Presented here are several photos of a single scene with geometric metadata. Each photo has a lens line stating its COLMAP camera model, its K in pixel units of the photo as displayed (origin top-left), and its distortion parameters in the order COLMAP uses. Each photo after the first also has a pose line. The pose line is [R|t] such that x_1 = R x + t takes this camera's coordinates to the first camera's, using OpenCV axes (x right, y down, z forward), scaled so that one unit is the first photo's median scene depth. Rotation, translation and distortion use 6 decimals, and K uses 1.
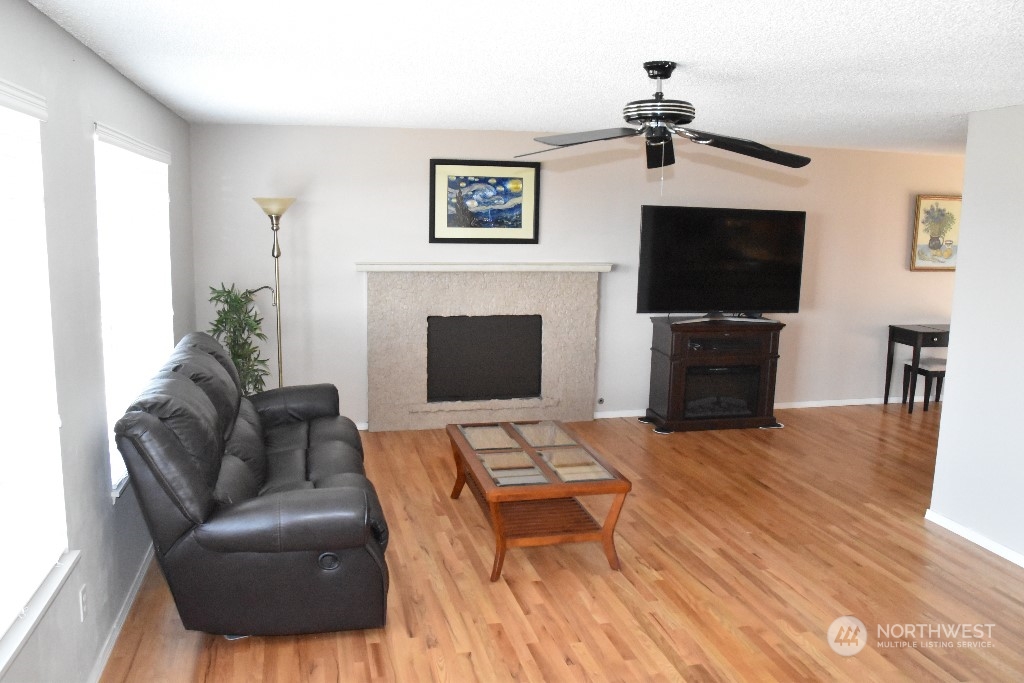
lens RADIAL K [[806.3, 0, 512.0], [0, 806.3, 341.5], [0, 0, 1]] dist [-0.139149, 0.099265]
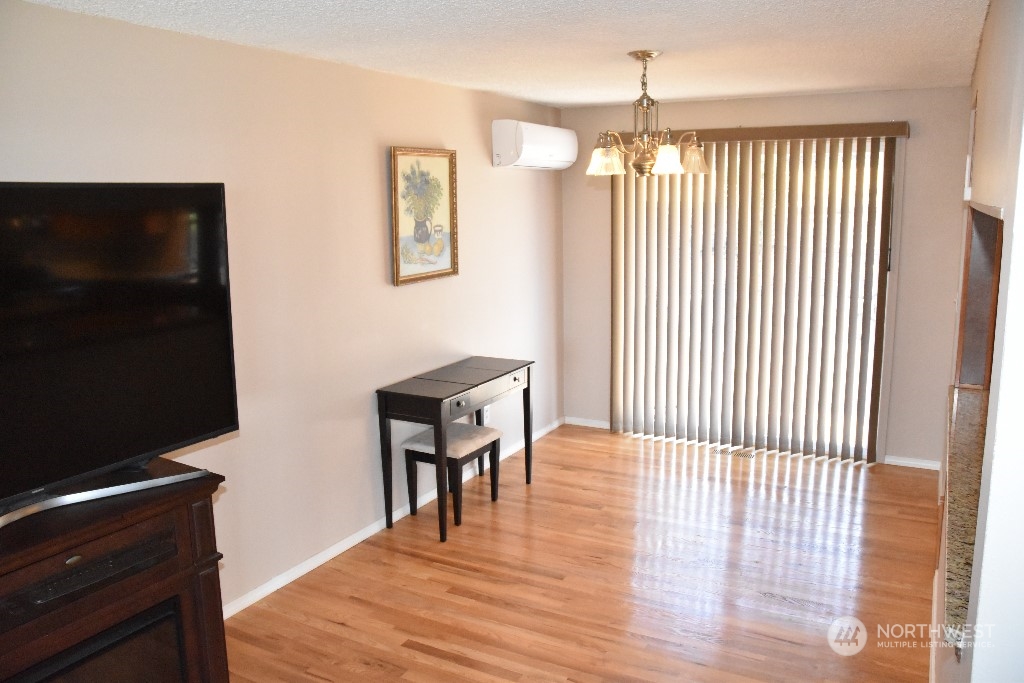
lens RADIAL K [[806.3, 0, 512.0], [0, 806.3, 341.5], [0, 0, 1]] dist [-0.139149, 0.099265]
pose [[0.674667, -0.159750, 0.720628, 0.151228], [0.148400, 0.985720, 0.079581, -0.084482], [-0.723051, 0.053251, 0.688740, 0.553776]]
